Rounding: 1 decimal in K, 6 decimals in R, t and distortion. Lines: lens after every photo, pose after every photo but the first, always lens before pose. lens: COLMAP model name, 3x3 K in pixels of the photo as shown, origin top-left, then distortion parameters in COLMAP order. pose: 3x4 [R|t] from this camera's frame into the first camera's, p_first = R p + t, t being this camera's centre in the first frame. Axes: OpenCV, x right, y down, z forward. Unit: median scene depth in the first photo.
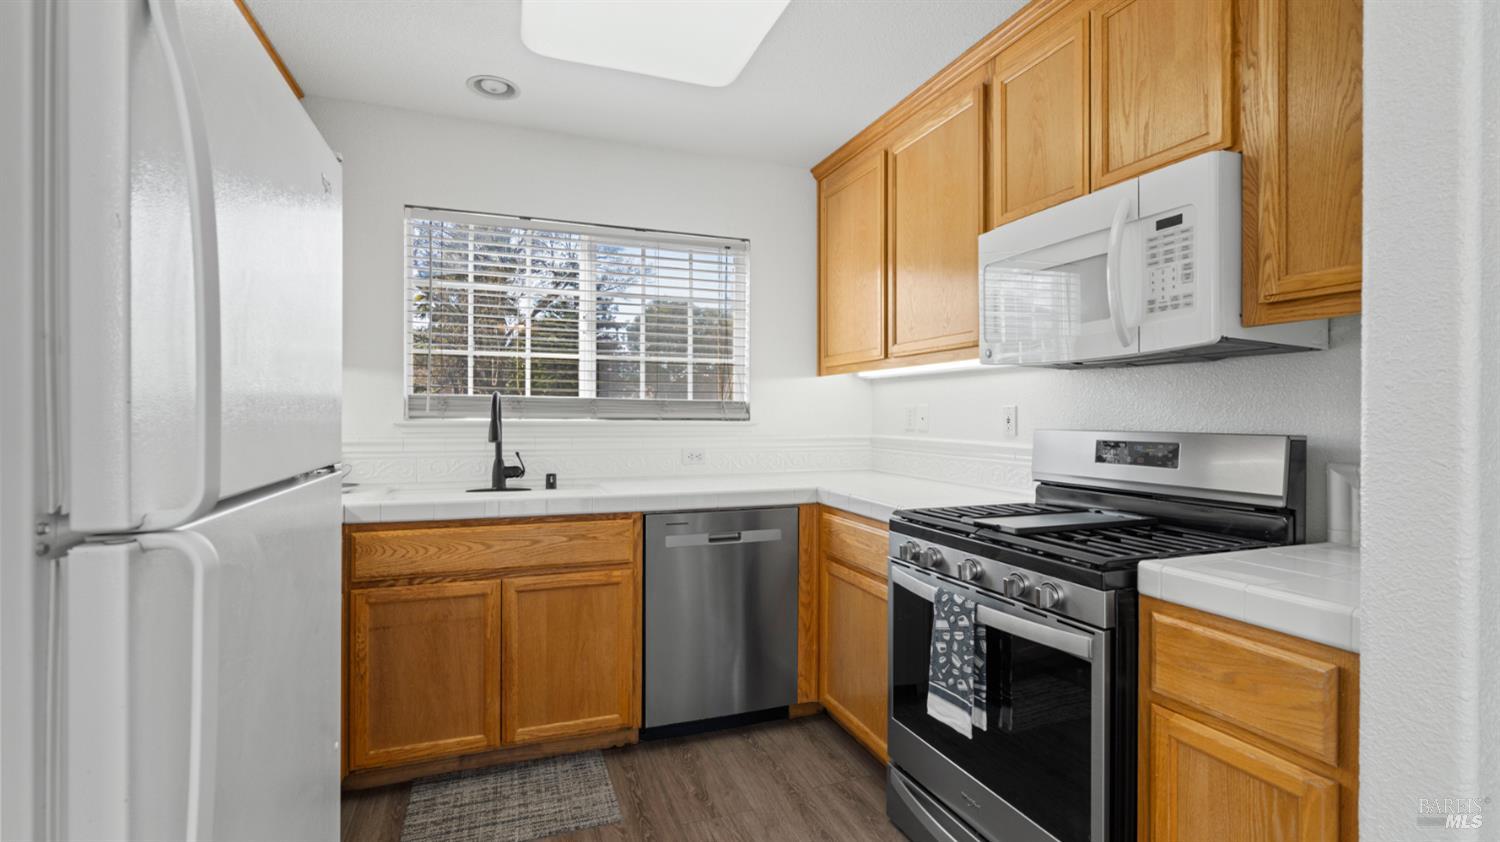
lens RADIAL K [[678.3, 0, 746.3], [0, 678.3, 417.0], [0, 0, 1]] dist [0.000420, 0.001016]
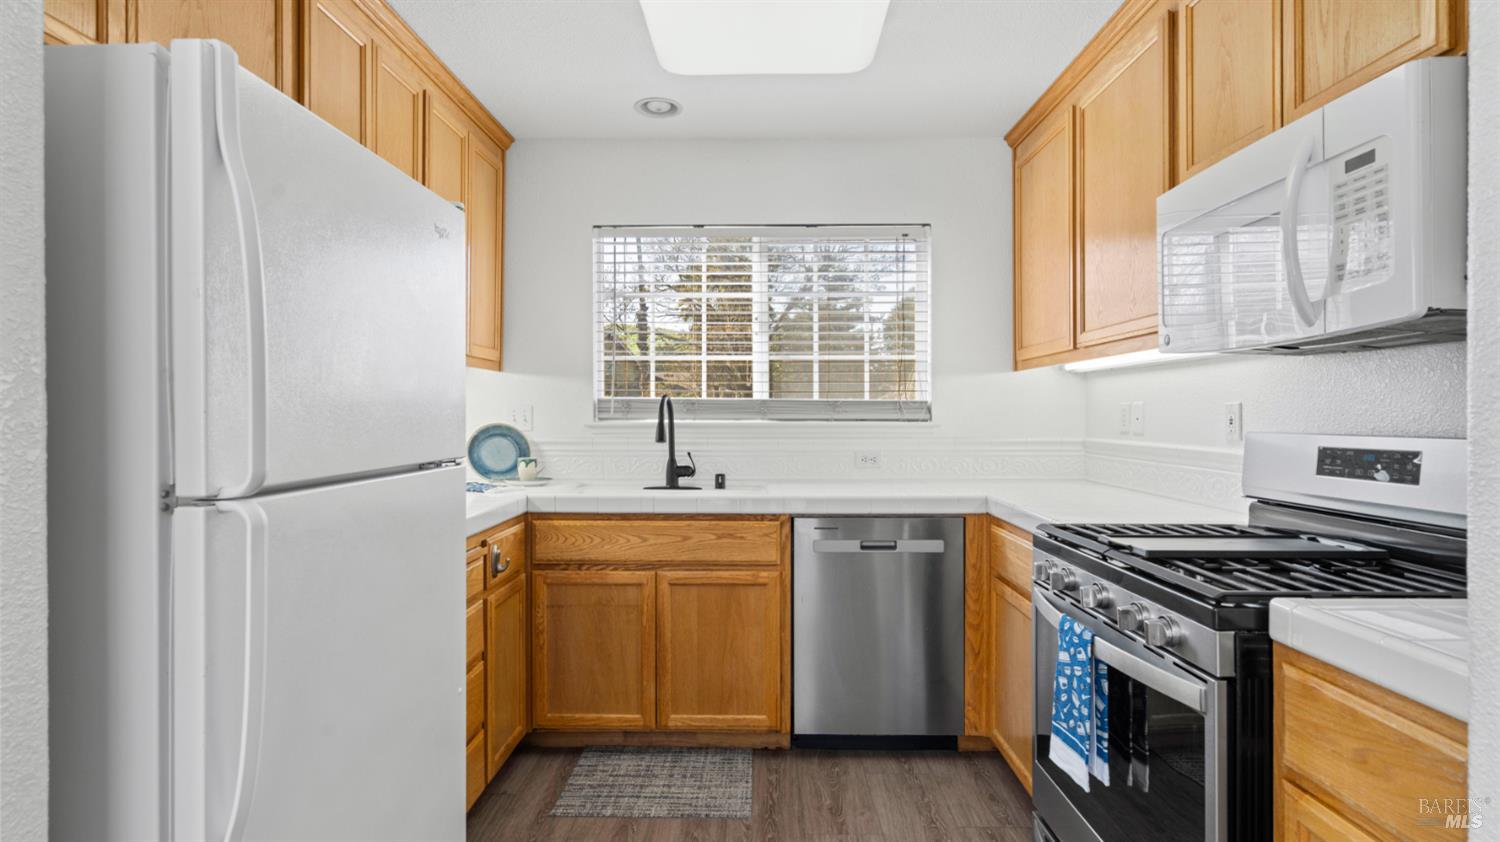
lens RADIAL K [[731.1, 0, 744.5], [0, 731.1, 418.3], [0, 0, 1]] dist [0.002469, 0.000601]
pose [[0.930035, -0.003113, -0.367458, 0.170088], [0.003400, 0.999994, 0.000133, -0.000287], [0.367456, -0.001373, 0.930040, -0.012550]]
